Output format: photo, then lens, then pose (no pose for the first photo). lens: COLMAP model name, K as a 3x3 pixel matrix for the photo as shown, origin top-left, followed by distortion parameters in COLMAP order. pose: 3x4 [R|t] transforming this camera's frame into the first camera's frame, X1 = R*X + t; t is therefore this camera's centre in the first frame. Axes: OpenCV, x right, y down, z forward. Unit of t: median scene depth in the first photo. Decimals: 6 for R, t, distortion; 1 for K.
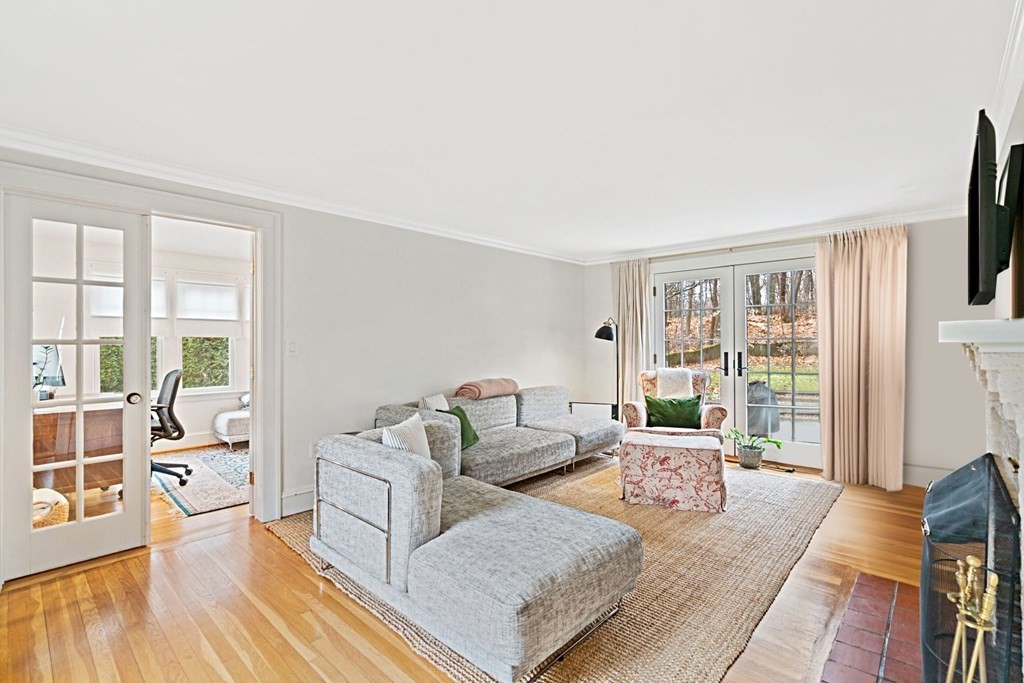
lens RADIAL K [[462.3, 0, 507.2], [0, 462.3, 335.7], [0, 0, 1]] dist [-0.000164, 0.000166]
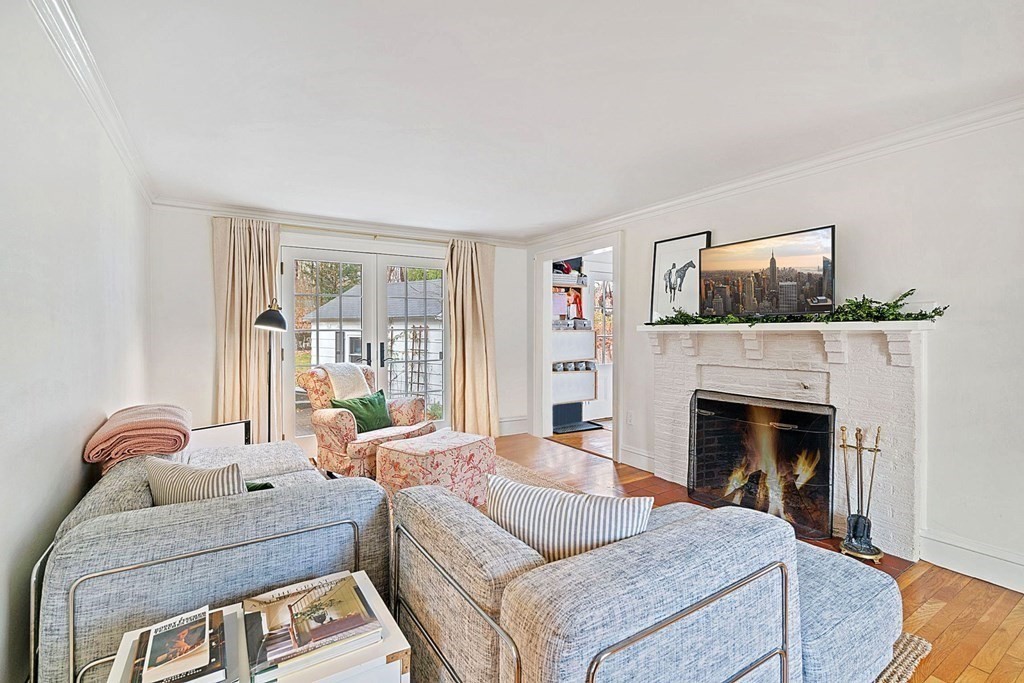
lens RADIAL K [[462.3, 0, 507.2], [0, 462.3, 335.7], [0, 0, 1]] dist [-0.000164, 0.000166]
pose [[0.253698, -0.000657, 0.967283, -0.375269], [-0.008714, 0.999958, 0.002965, 0.015681], [-0.967244, -0.009181, 0.253681, 0.496883]]
